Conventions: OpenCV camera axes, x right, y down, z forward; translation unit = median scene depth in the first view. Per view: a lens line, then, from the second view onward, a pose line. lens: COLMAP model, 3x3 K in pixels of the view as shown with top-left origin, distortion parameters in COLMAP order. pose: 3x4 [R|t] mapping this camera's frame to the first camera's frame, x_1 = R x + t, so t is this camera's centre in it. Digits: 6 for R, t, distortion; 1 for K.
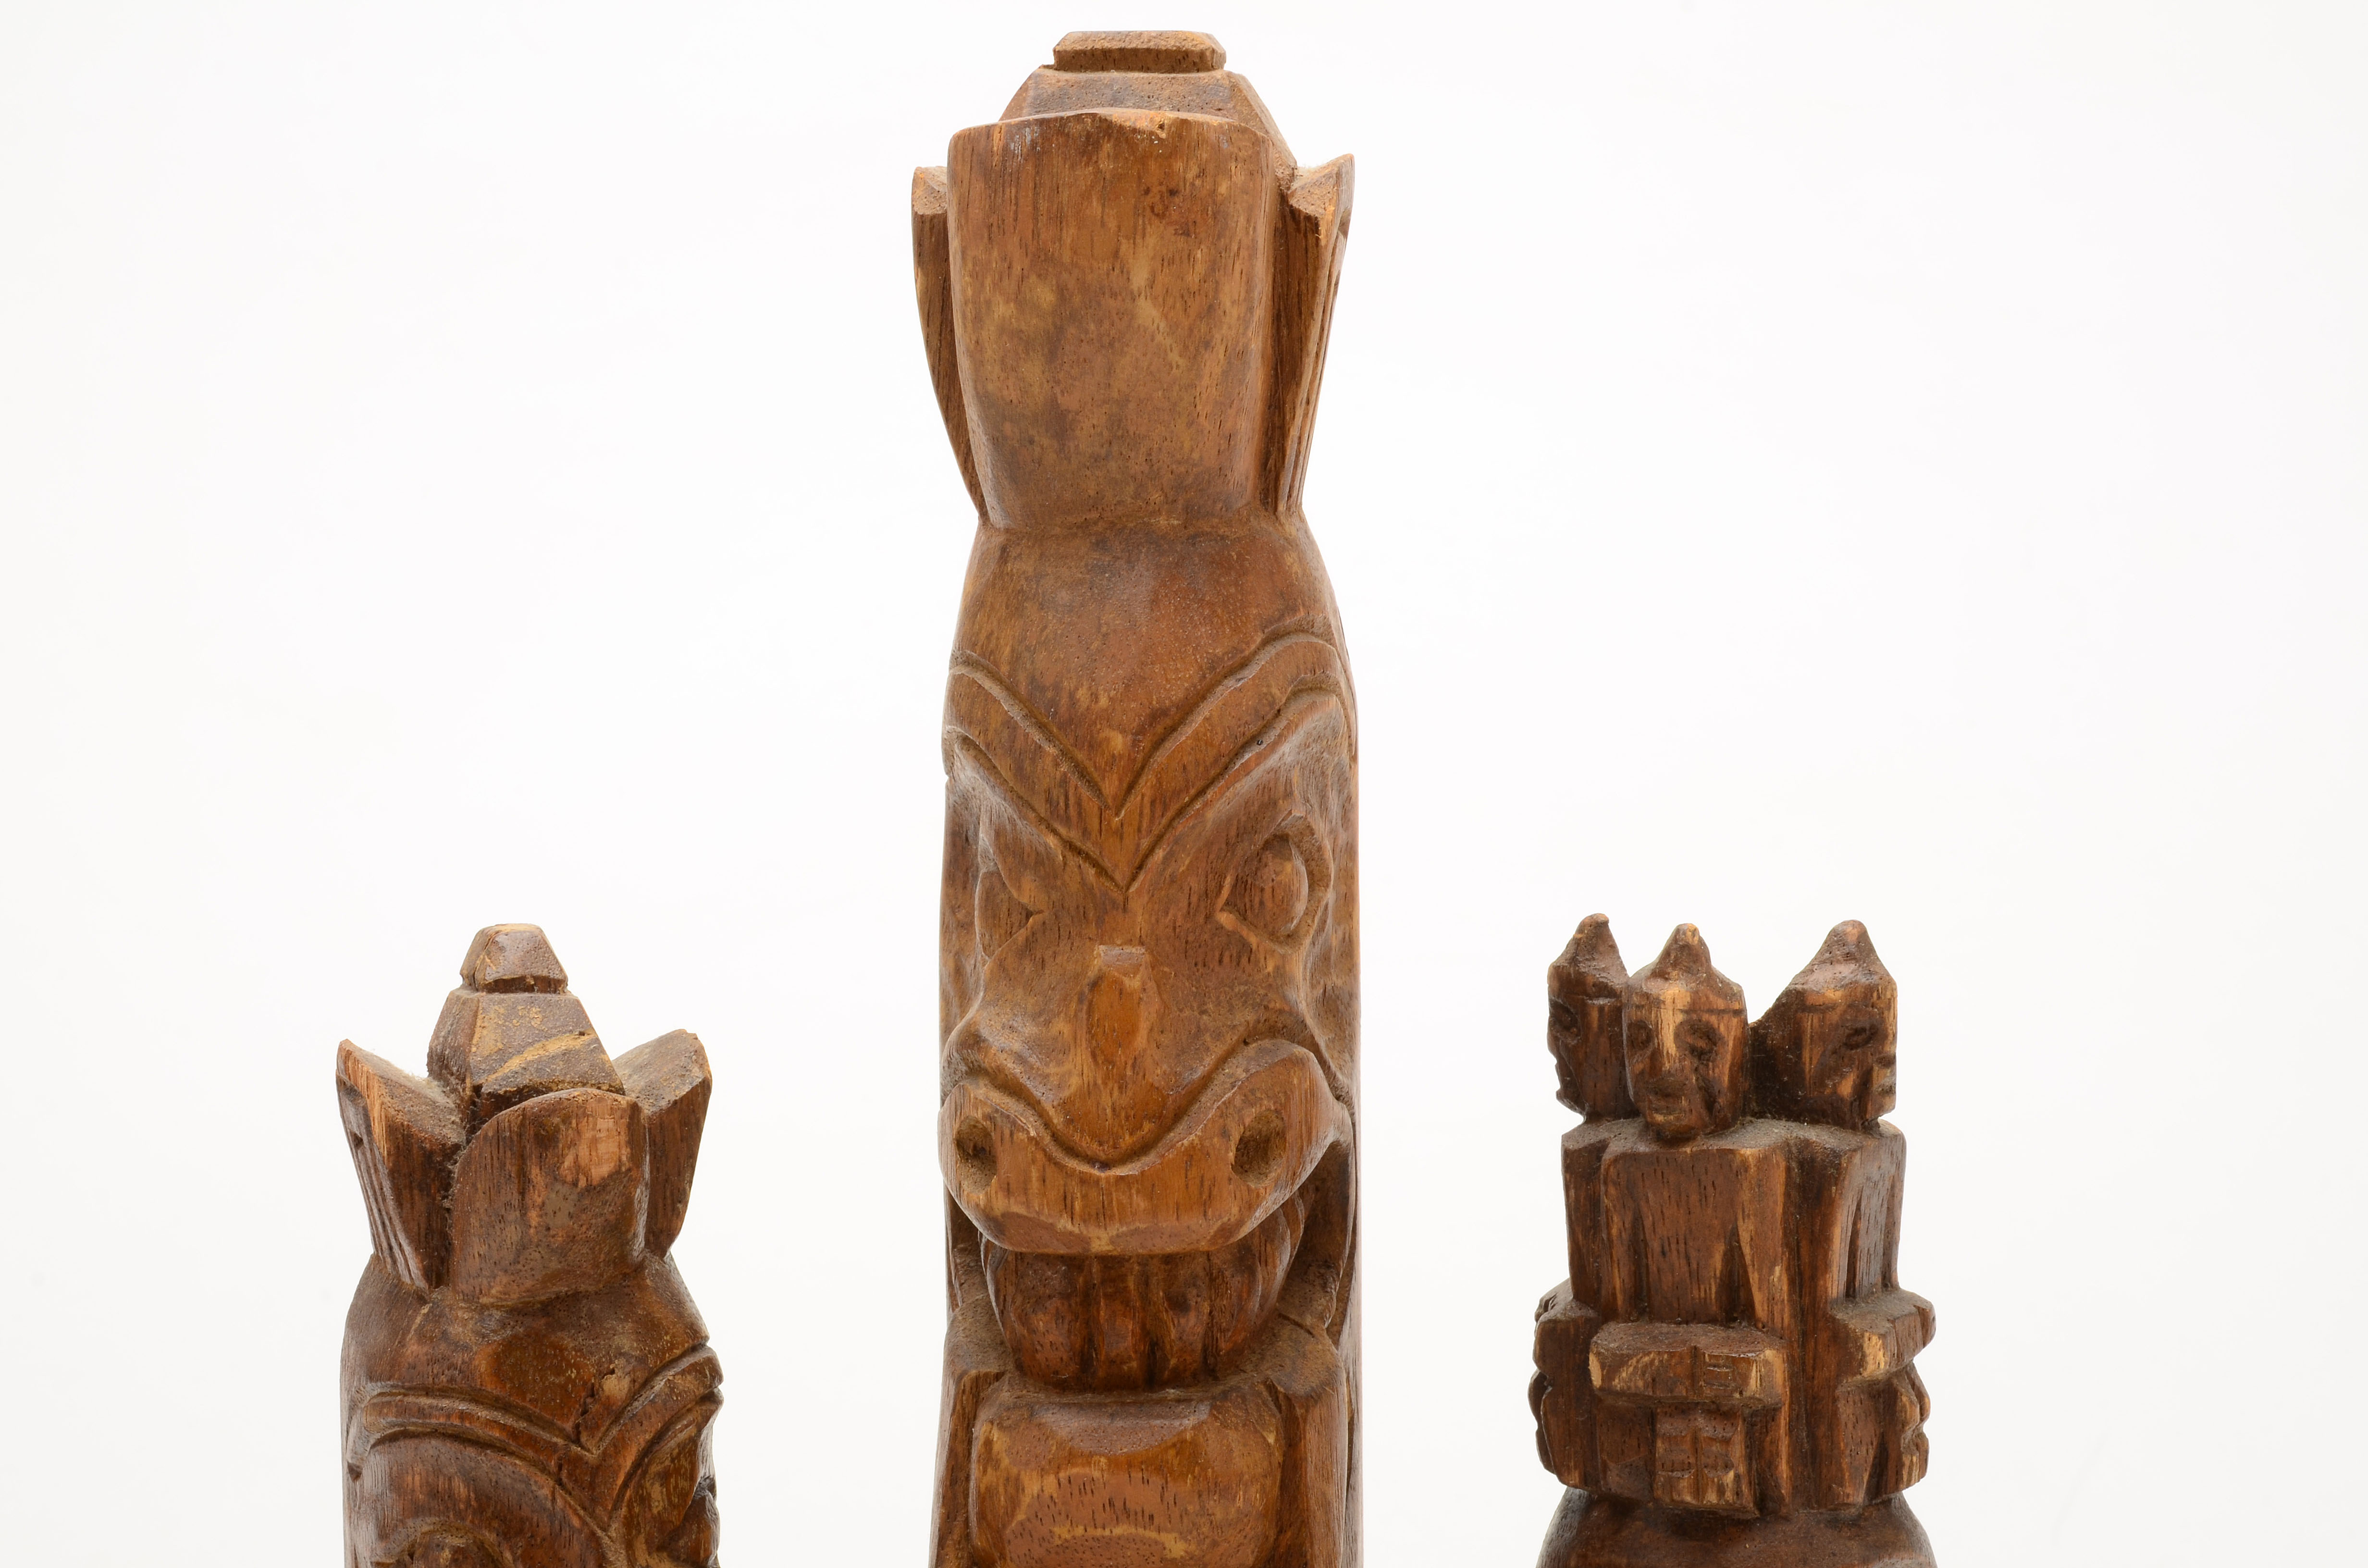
lens RADIAL K [[6258.3, 0, 1184.0], [0, 6258.3, 784.0], [0, 0, 1]] dist [-0.072622, 0.802296]
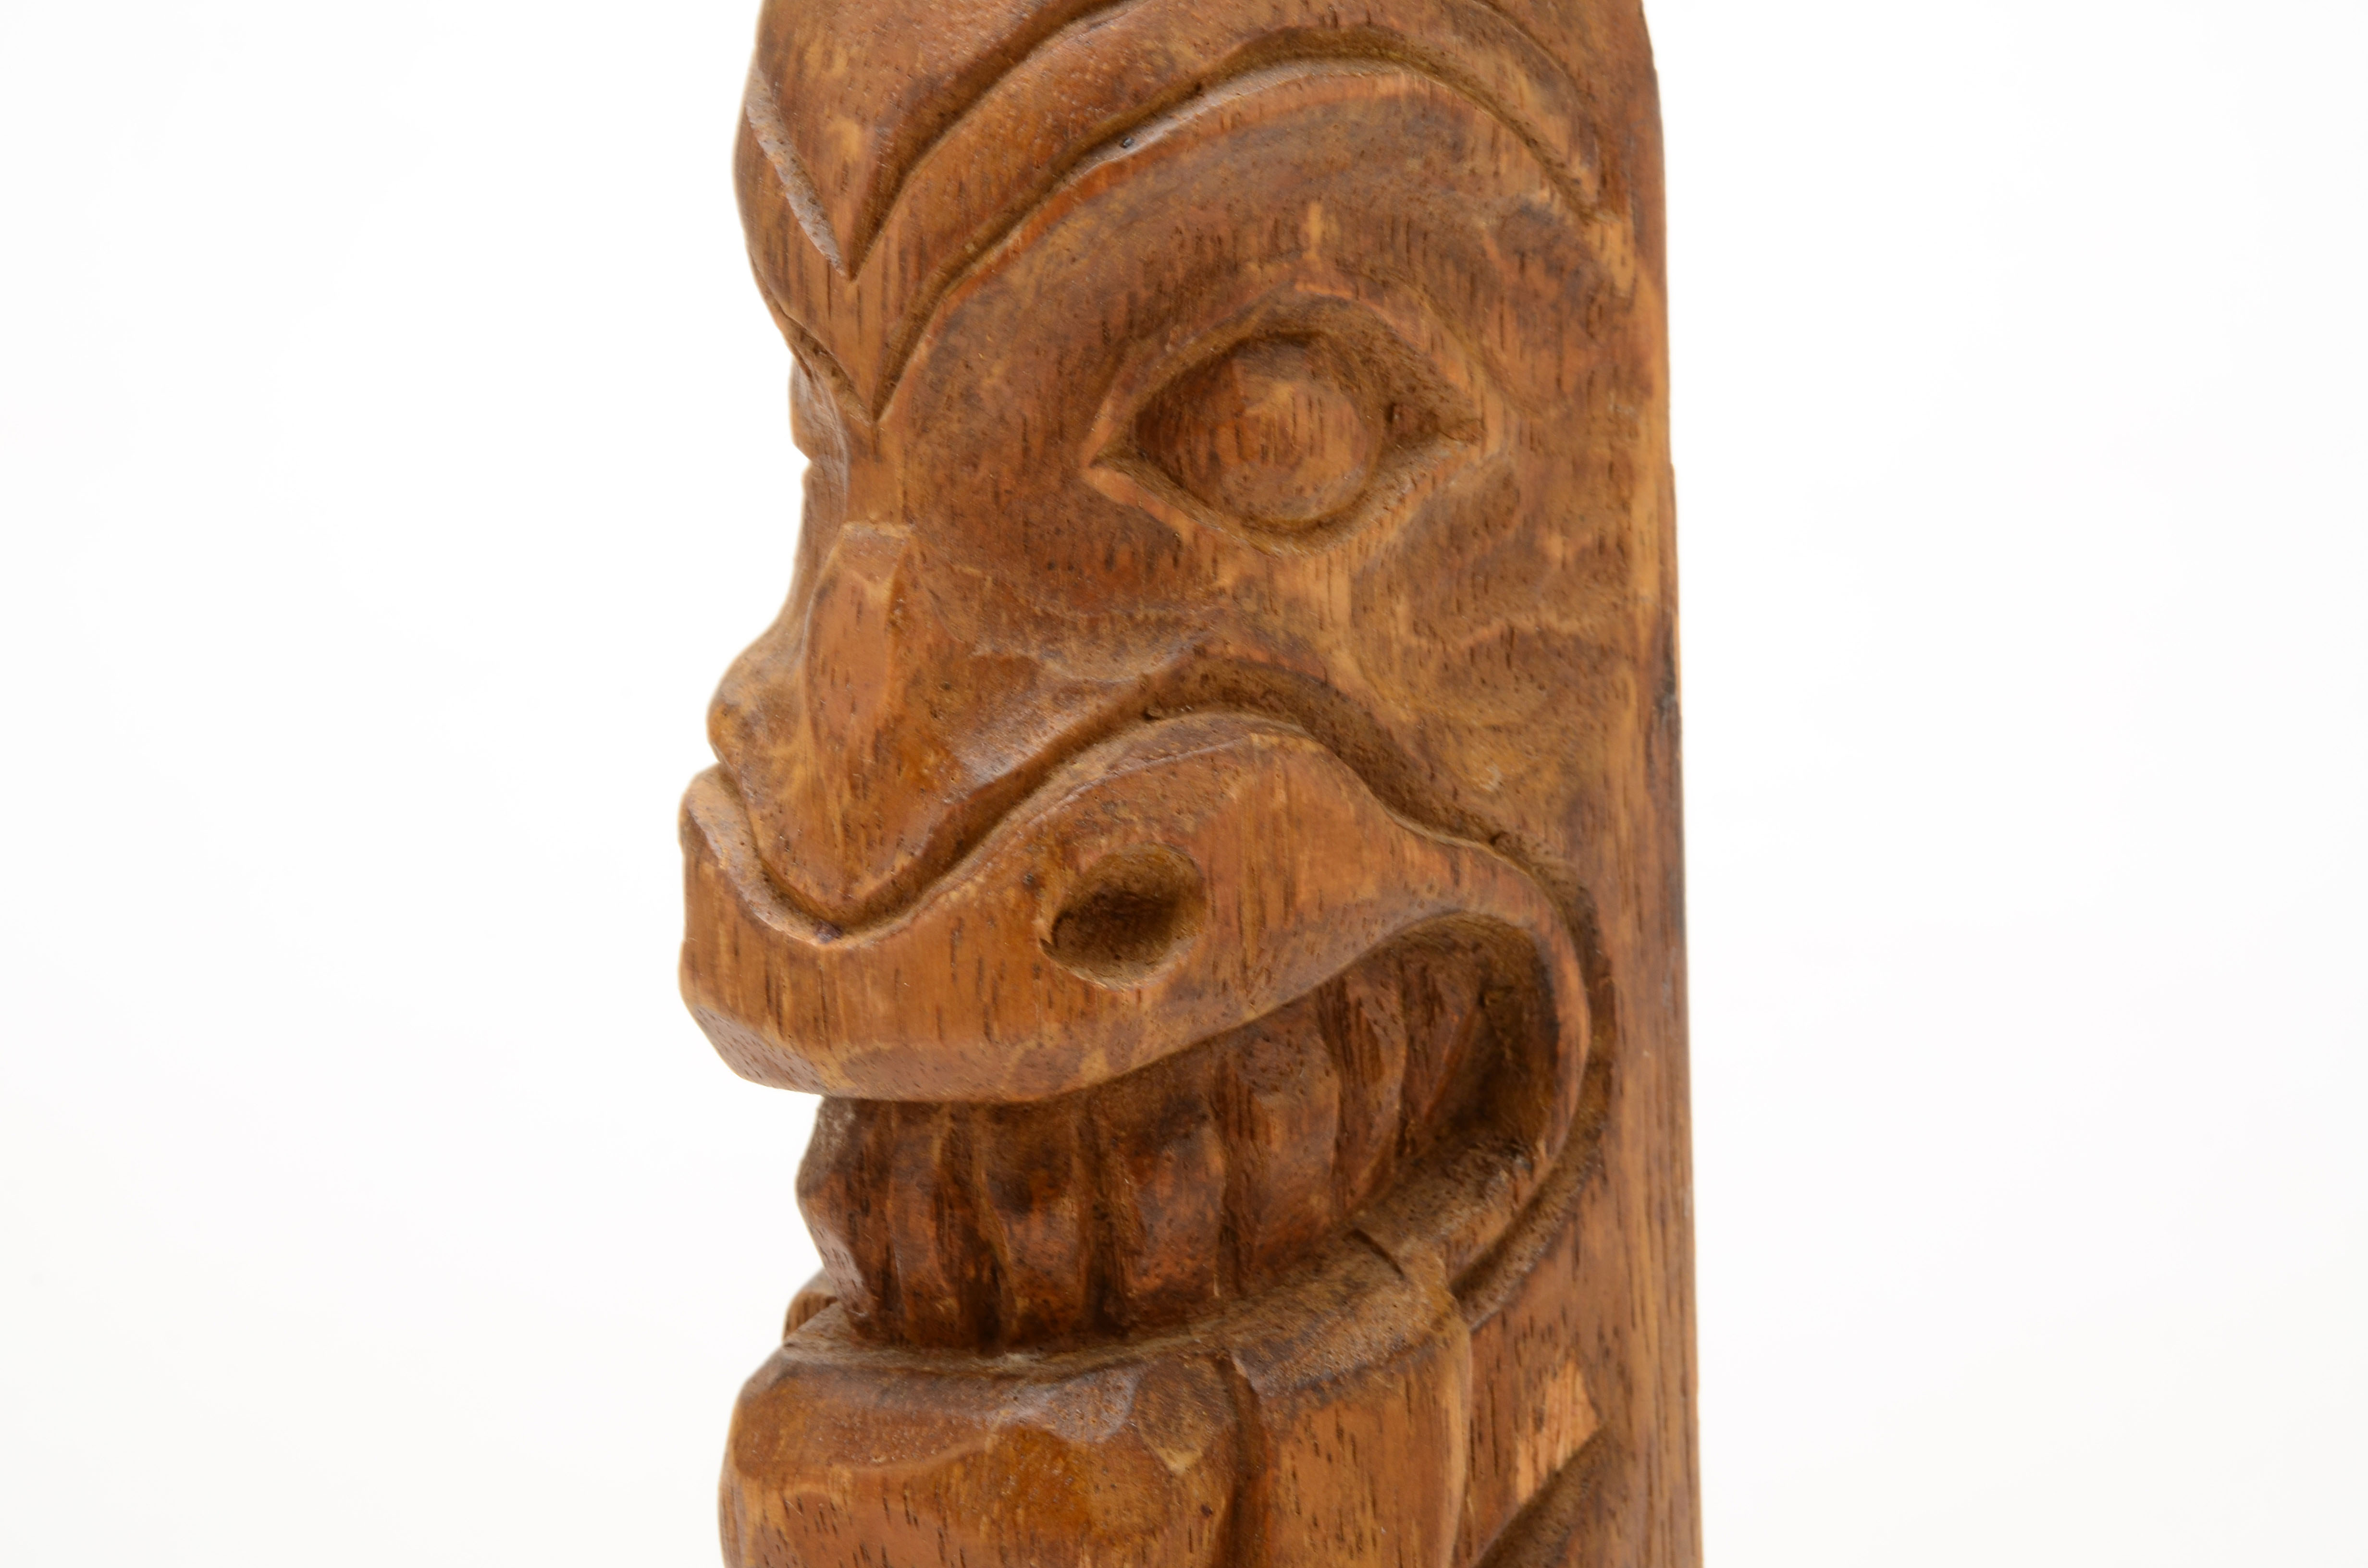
lens RADIAL K [[6258.3, 0, 1184.0], [0, 6258.3, 784.0], [0, 0, 1]] dist [-0.072622, 0.802296]
pose [[0.862688, 0.041512, -0.504030, 0.284222], [-0.024553, 0.998888, 0.040244, 0.025939], [0.505140, -0.022342, 0.862748, 0.550258]]
